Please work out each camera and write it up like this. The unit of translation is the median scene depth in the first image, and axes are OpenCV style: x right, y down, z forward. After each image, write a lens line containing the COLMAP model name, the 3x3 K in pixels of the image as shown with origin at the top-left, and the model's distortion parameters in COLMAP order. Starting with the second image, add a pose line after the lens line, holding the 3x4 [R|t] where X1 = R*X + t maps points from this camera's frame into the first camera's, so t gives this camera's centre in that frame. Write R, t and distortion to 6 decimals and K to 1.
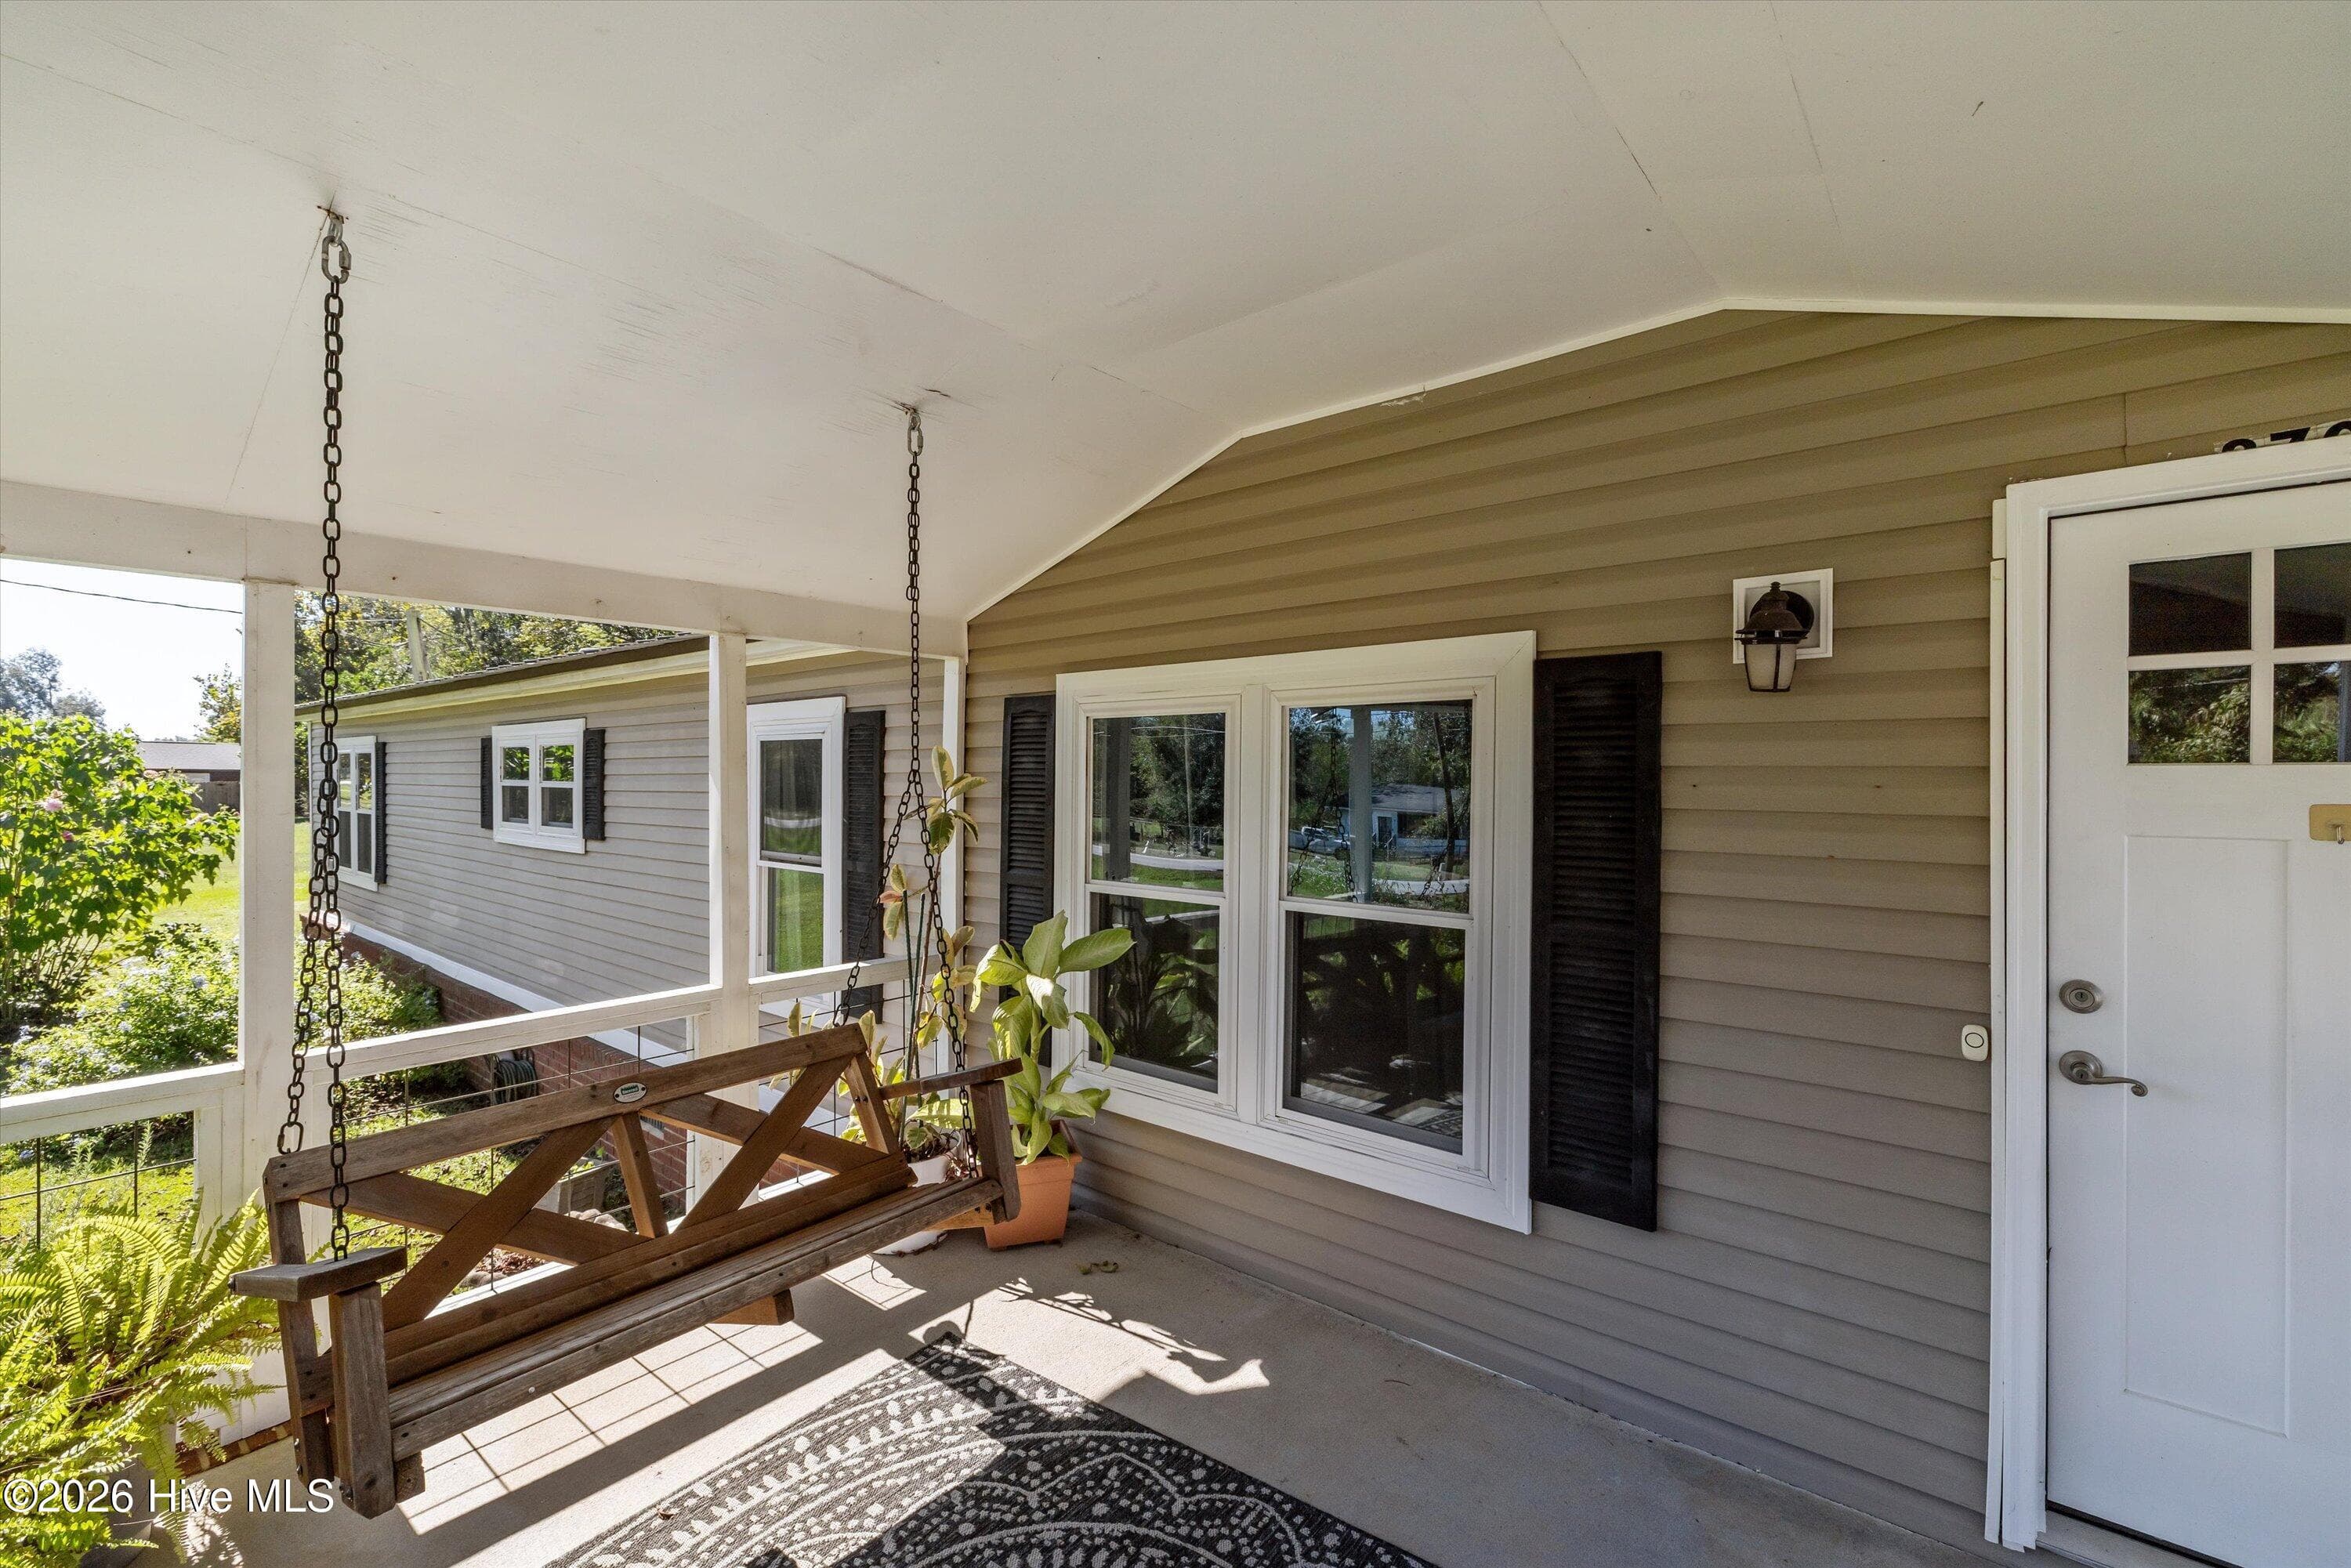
lens RADIAL K [[1027.5, 0, 1183.7], [0, 1027.5, 778.7], [0, 0, 1]] dist [0.000291, -0.000269]
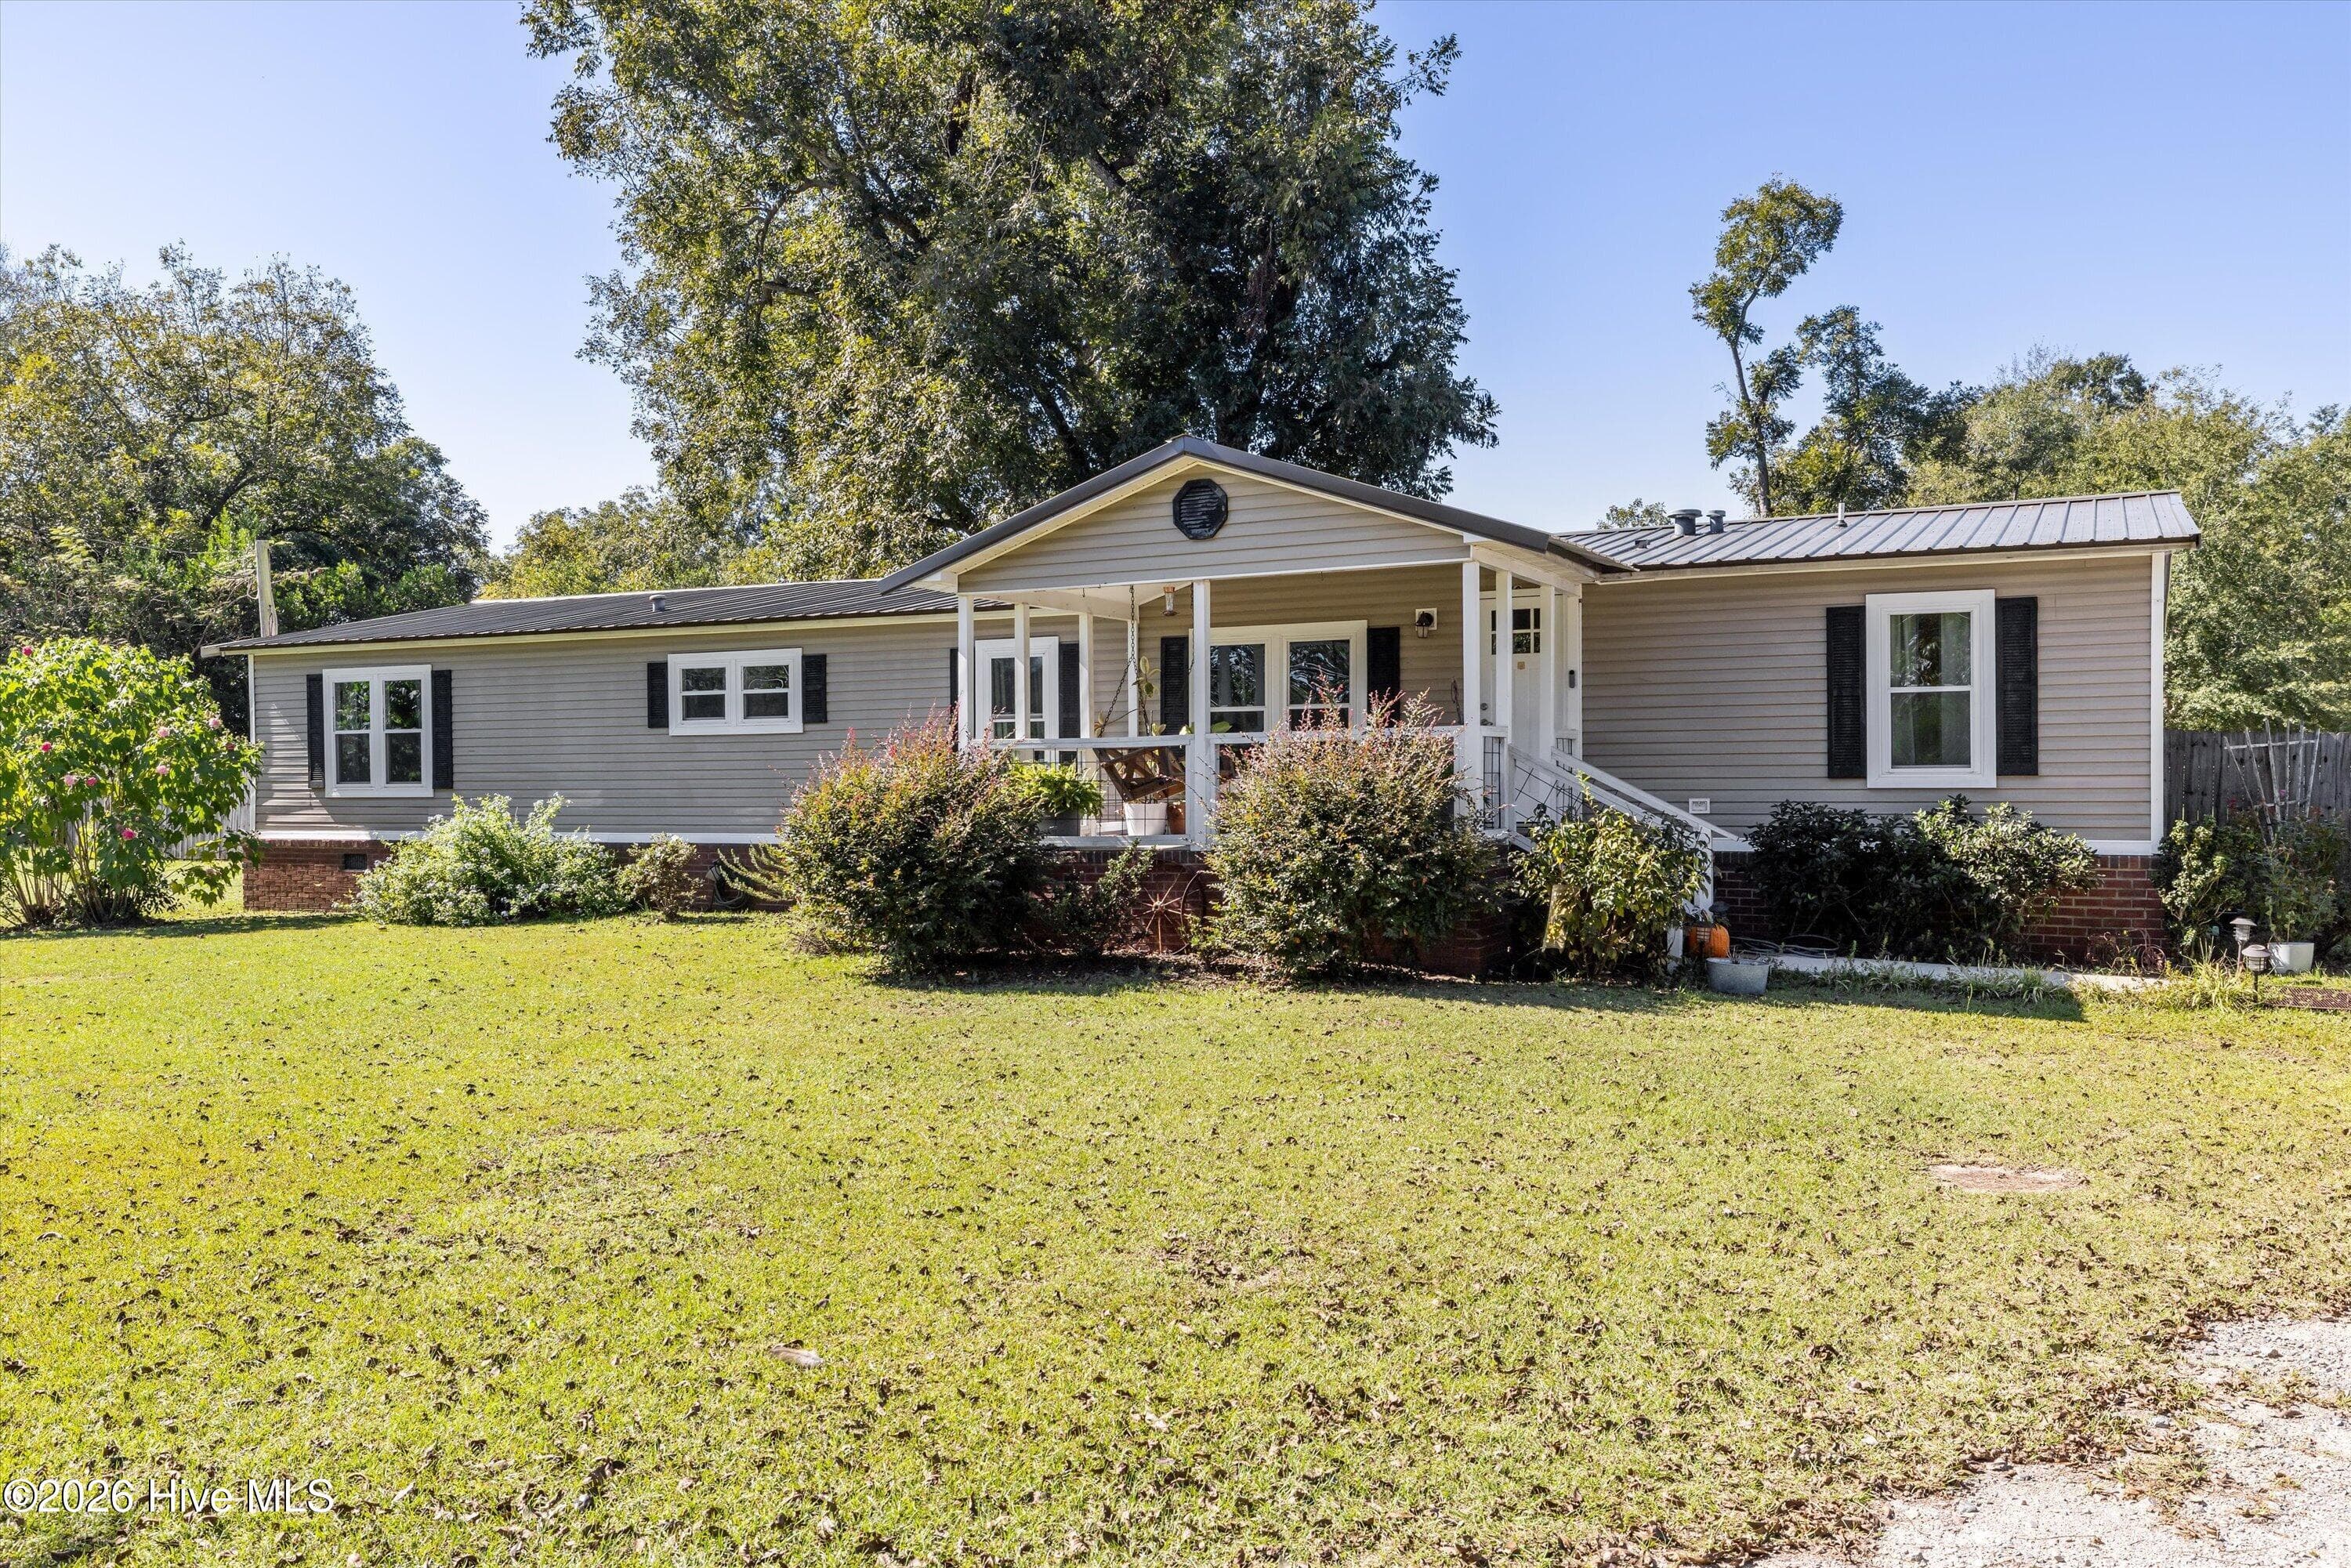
lens RADIAL K [[1815.5, 0, 1186.0], [0, 1815.5, 791.2], [0, 0, 1]] dist [-0.000977, -0.009611]
pose [[0.967981, -0.010218, 0.250814, -1.961640], [0.010093, 0.999947, 0.001788, 0.456717], [-0.250819, 0.000801, 0.968034, -5.235078]]
